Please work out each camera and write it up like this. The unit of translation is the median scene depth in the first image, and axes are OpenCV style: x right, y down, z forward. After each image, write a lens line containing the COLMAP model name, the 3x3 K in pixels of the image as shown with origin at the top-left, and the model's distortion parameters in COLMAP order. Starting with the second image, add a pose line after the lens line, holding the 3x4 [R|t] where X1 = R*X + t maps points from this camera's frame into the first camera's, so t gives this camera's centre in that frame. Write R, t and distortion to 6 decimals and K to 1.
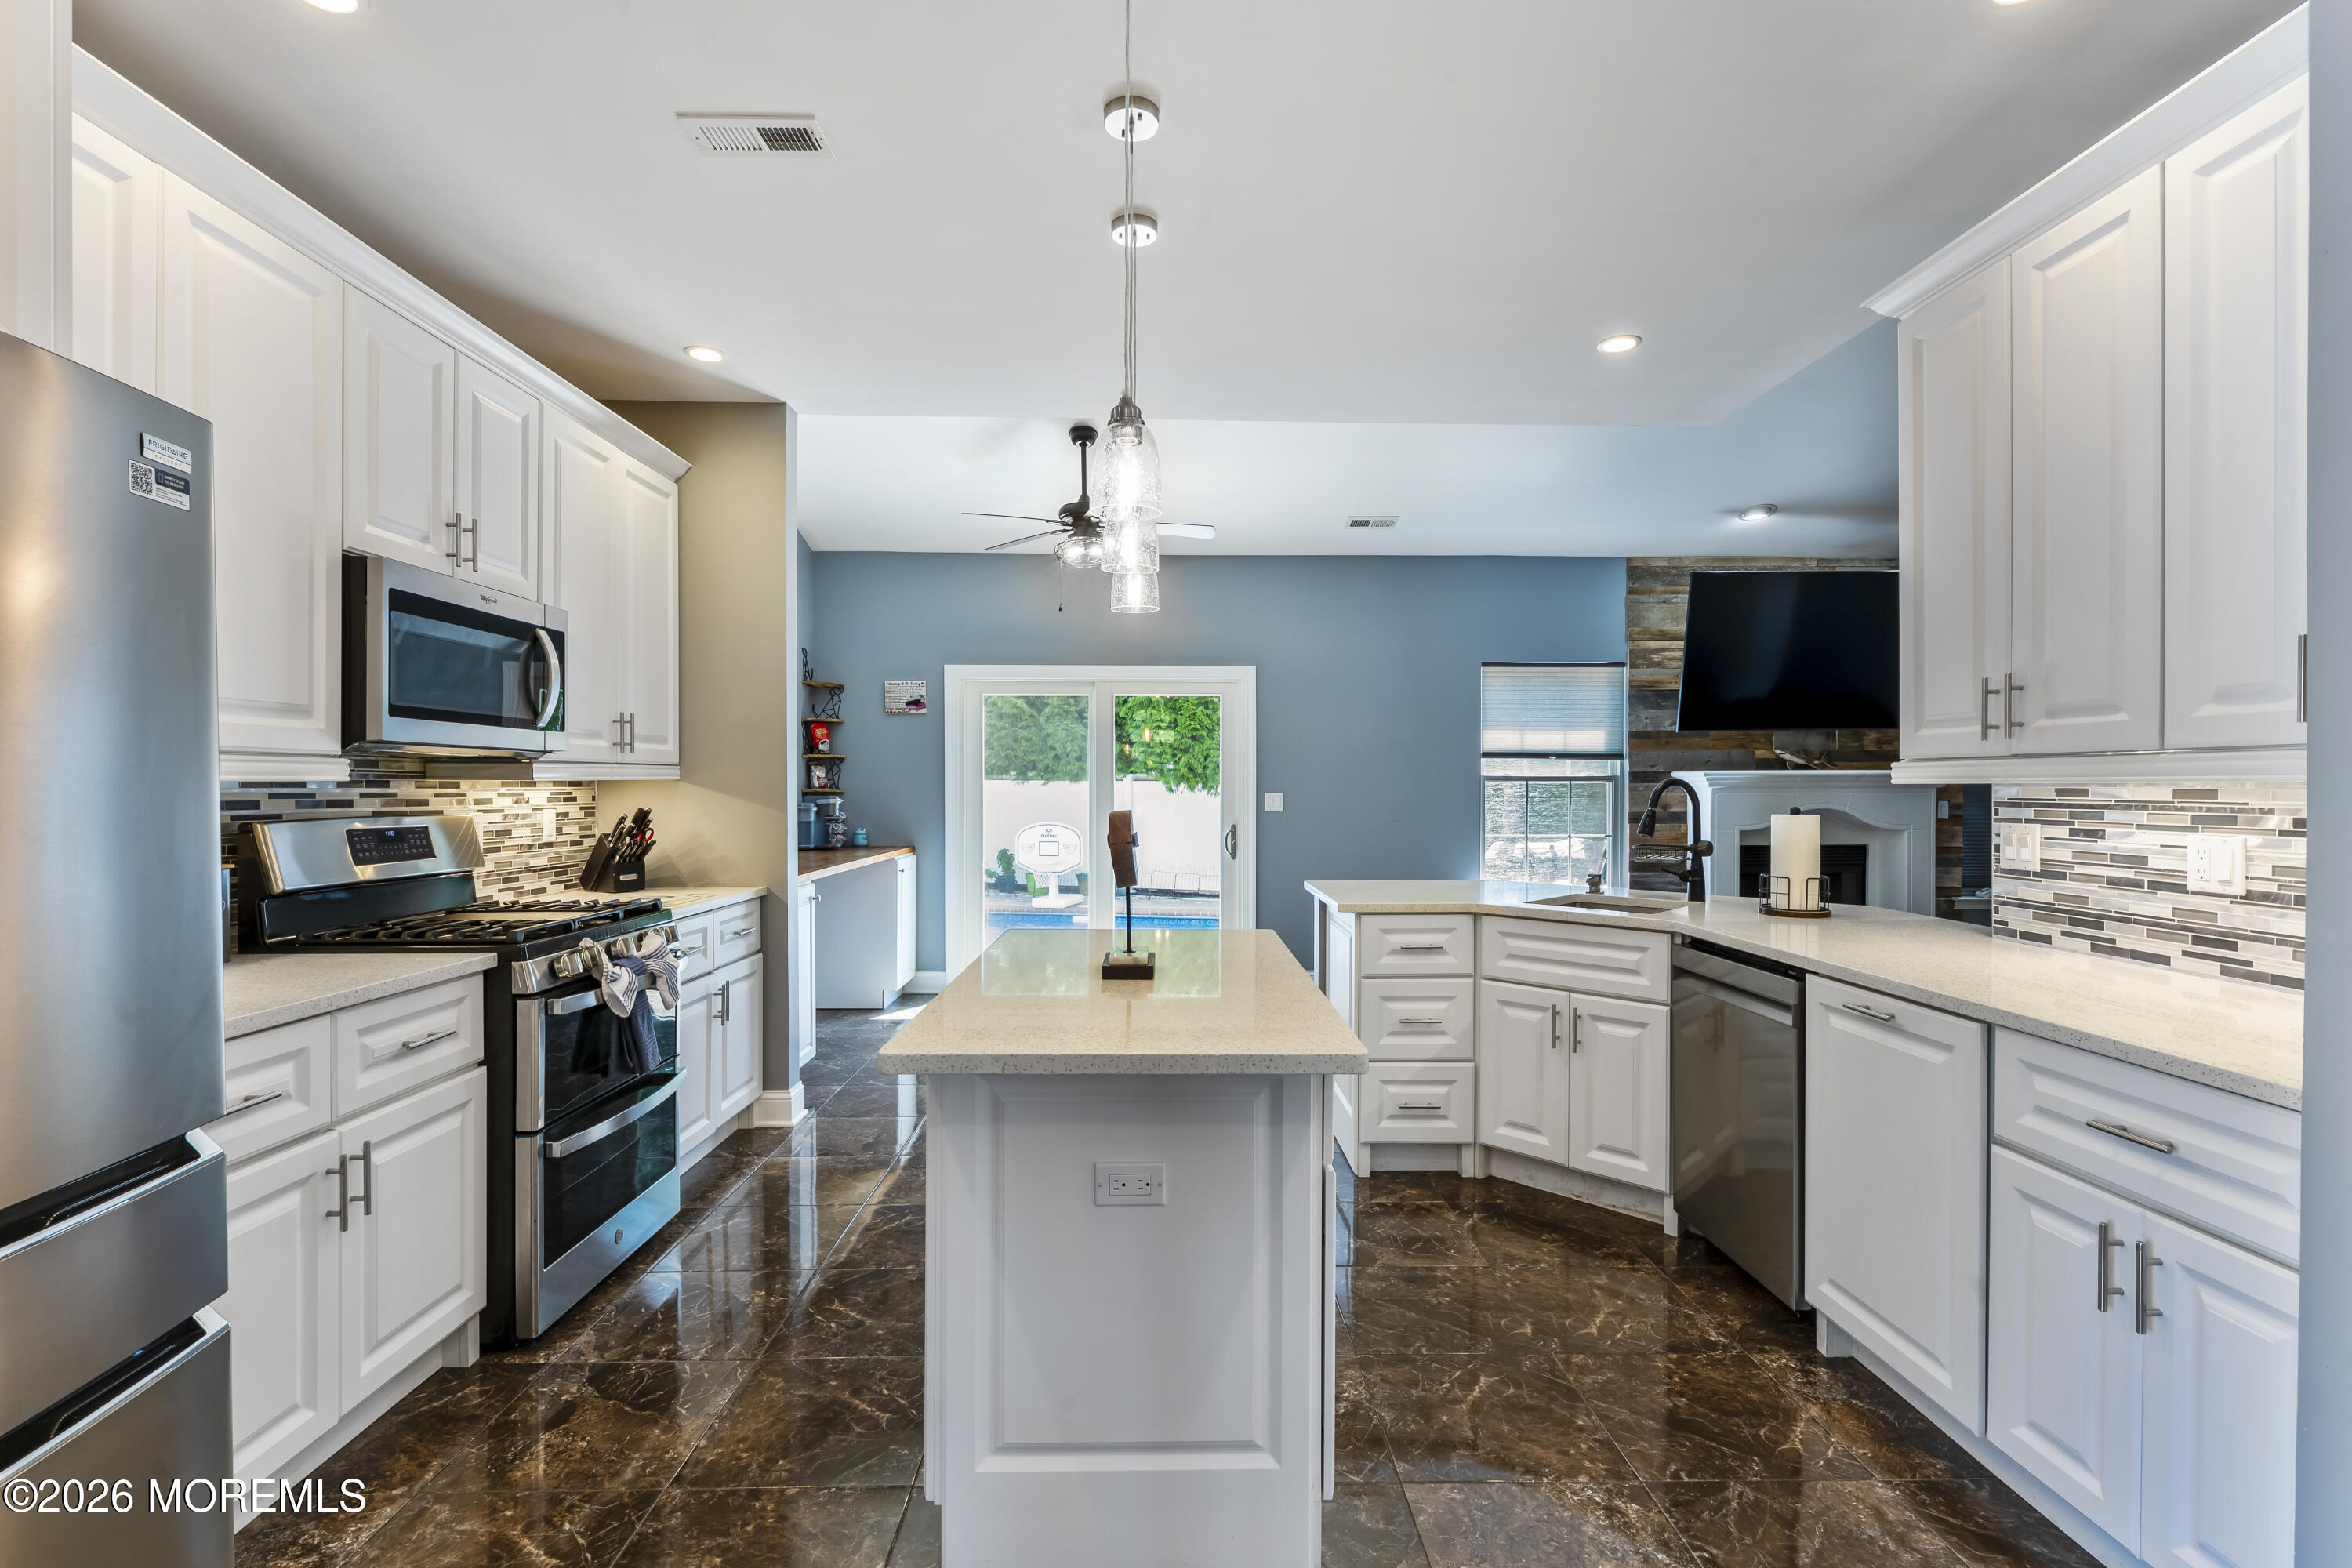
lens RADIAL K [[1071.4, 0, 1176.8], [0, 1071.4, 791.1], [0, 0, 1]] dist [0.000726, -0.001615]
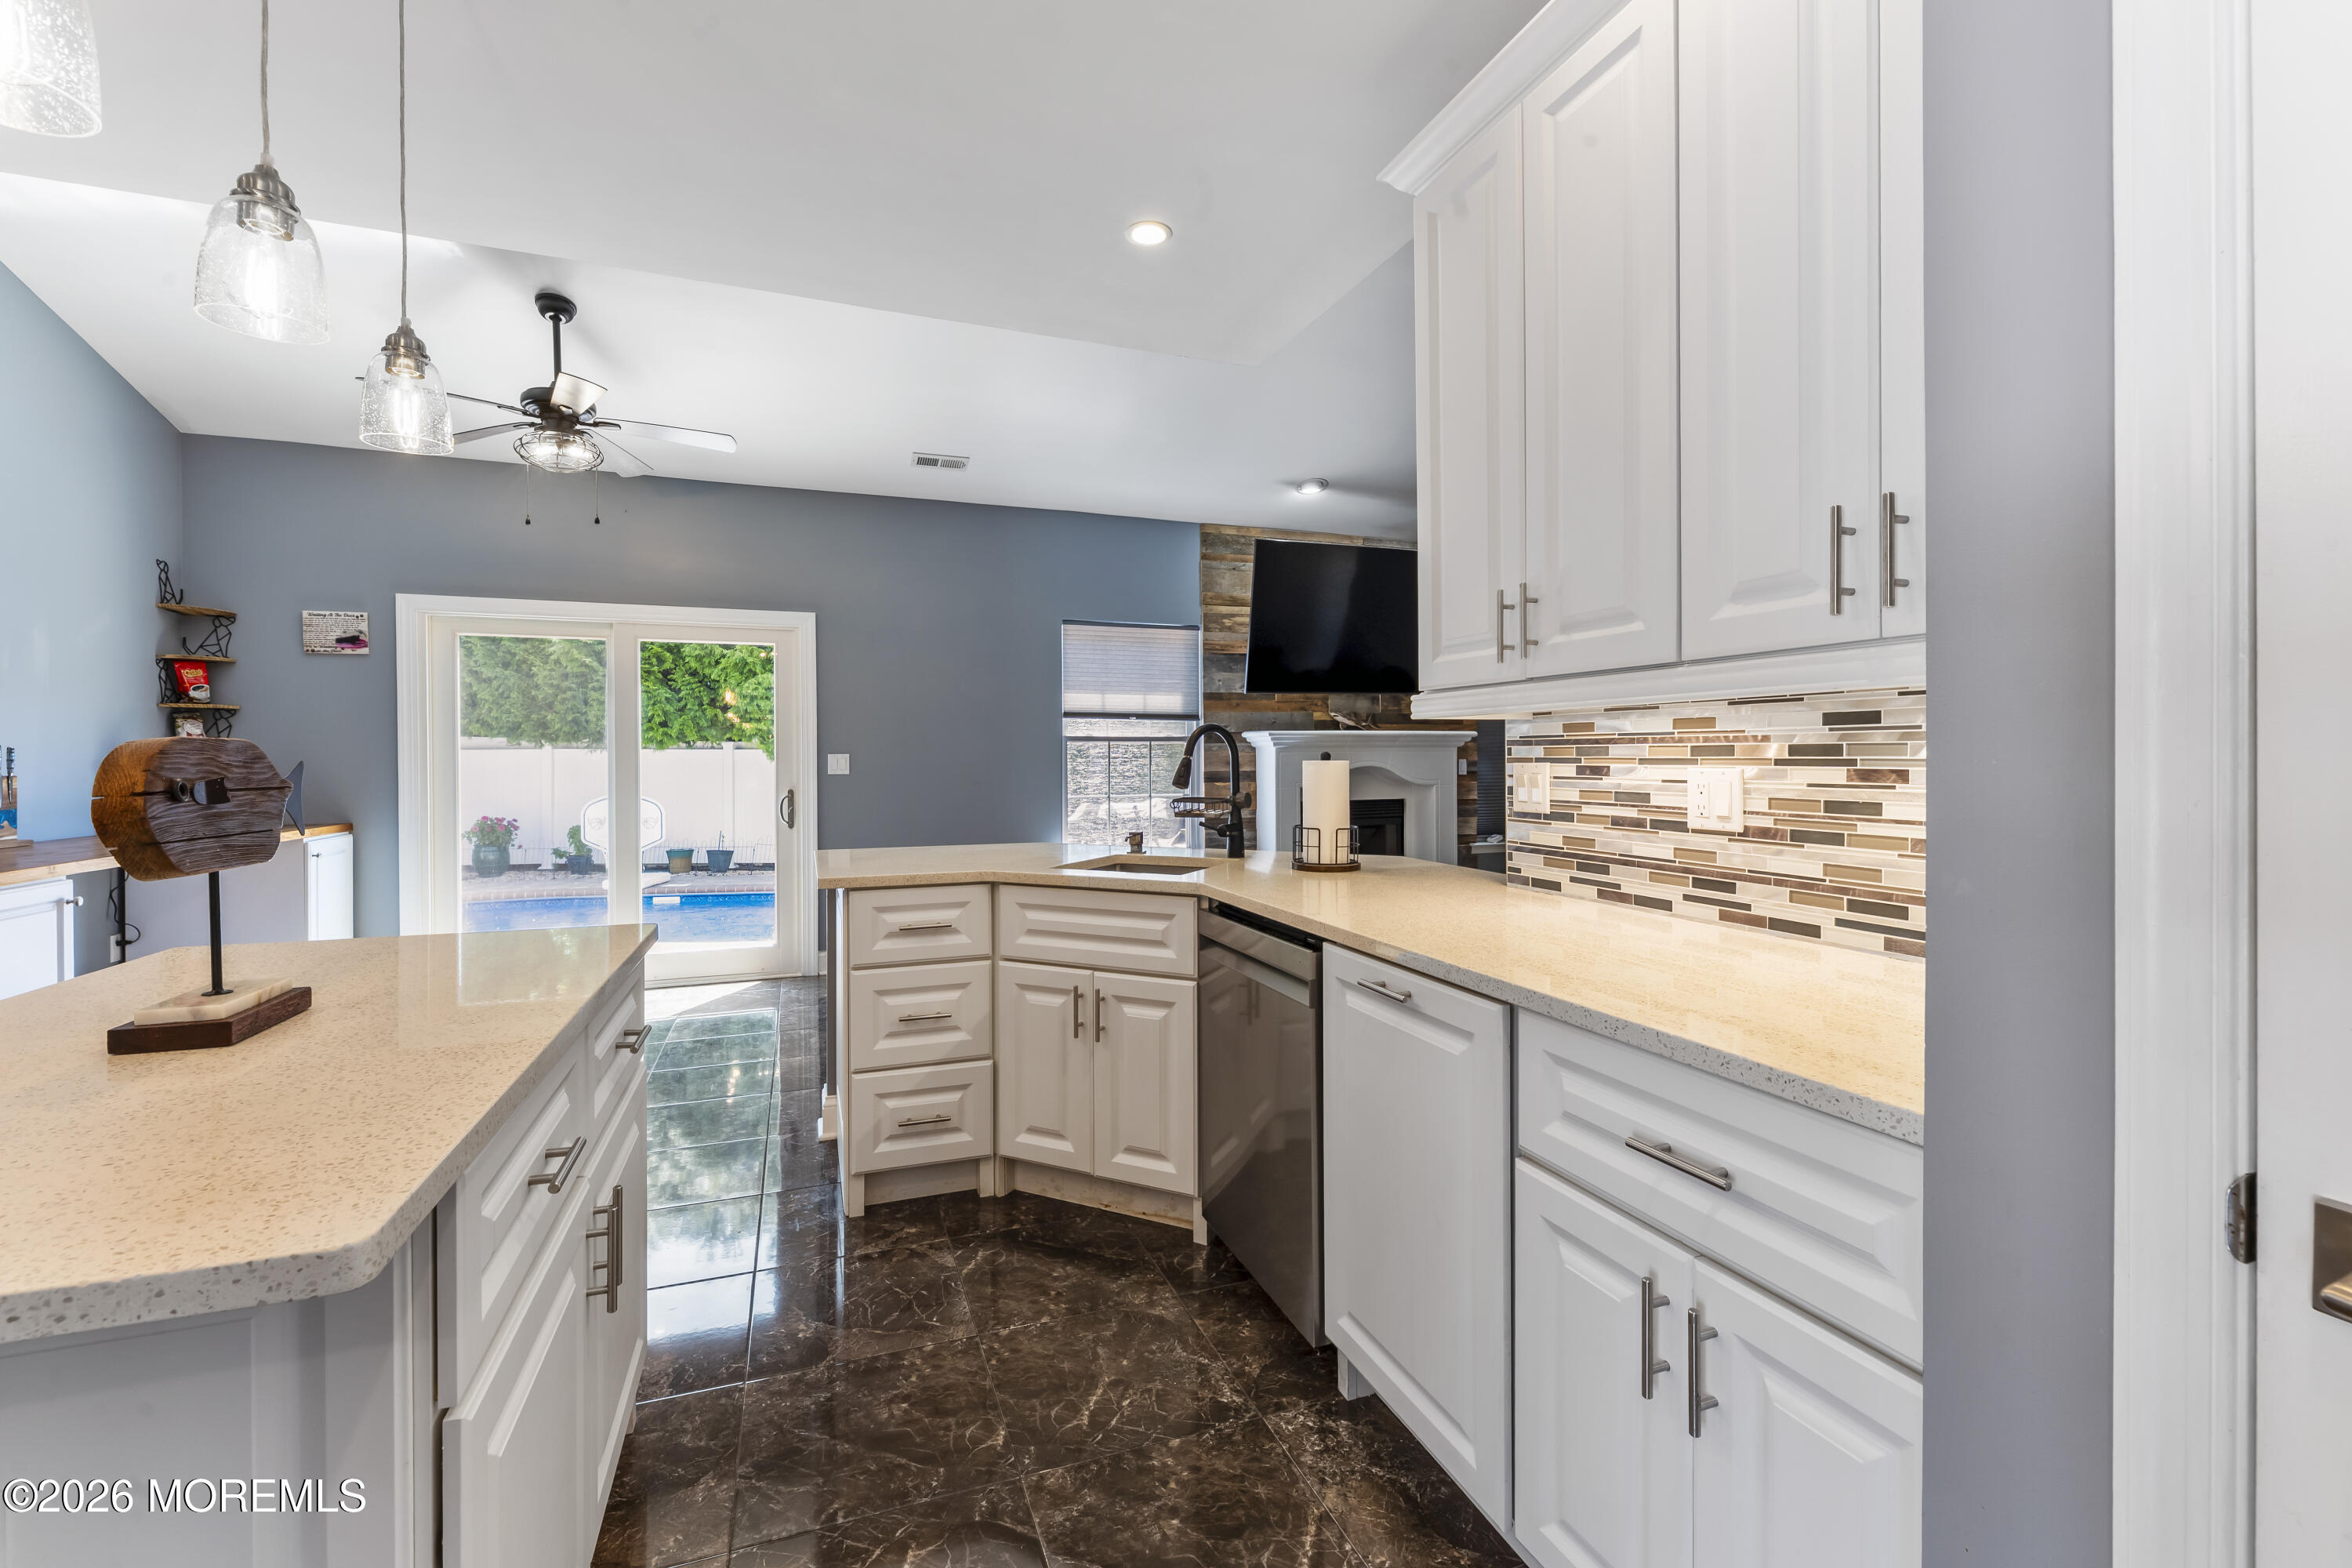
lens RADIAL K [[990.5, 0, 1180.4], [0, 990.5, 758.4], [0, 0, 1]] dist [0.001038, 0.000001]
pose [[0.941759, -0.005029, 0.336250, 0.162072], [0.006776, 0.999969, -0.004020, 0.021456], [-0.336219, 0.006064, 0.941764, 0.224650]]
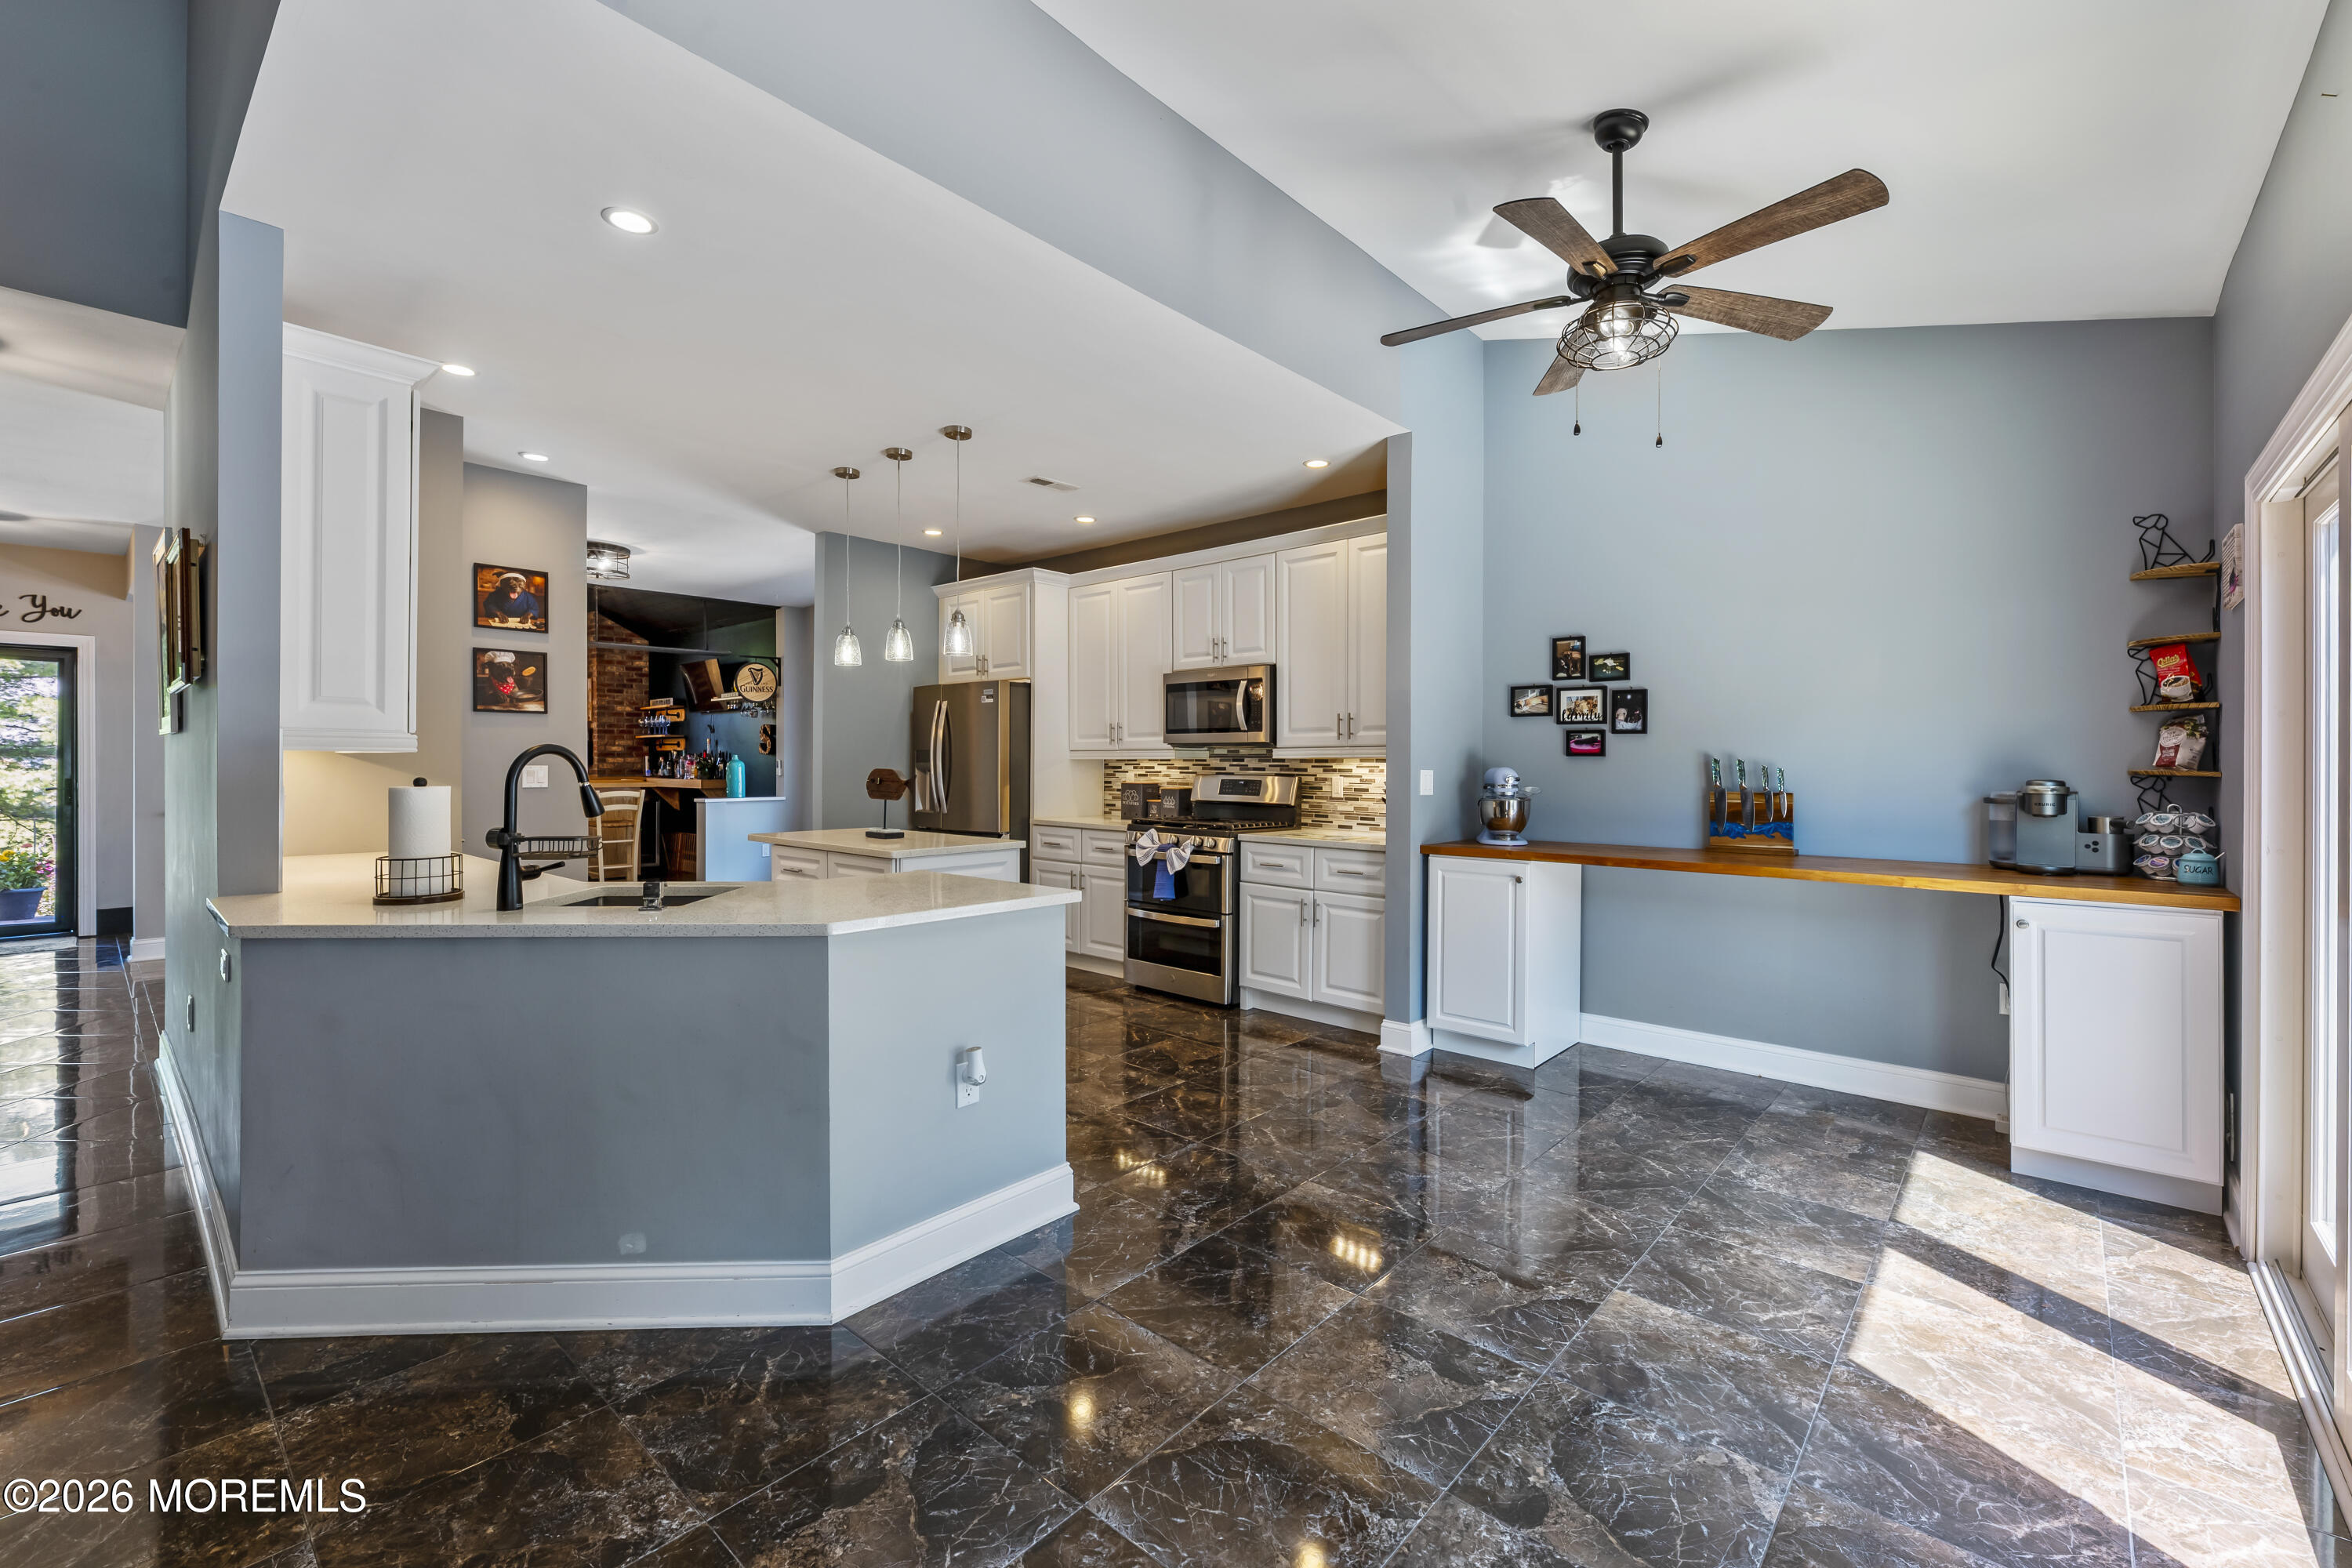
lens RADIAL K [[979.0, 0, 1180.4], [0, 979.0, 778.1], [0, 0, 1]] dist [0.002919, 0.000009]
pose [[-0.681759, 0.006399, -0.731548, 0.694741], [-0.009471, 0.999801, 0.017571, -0.003511], [0.731515, 0.018908, -0.681563, 1.878212]]
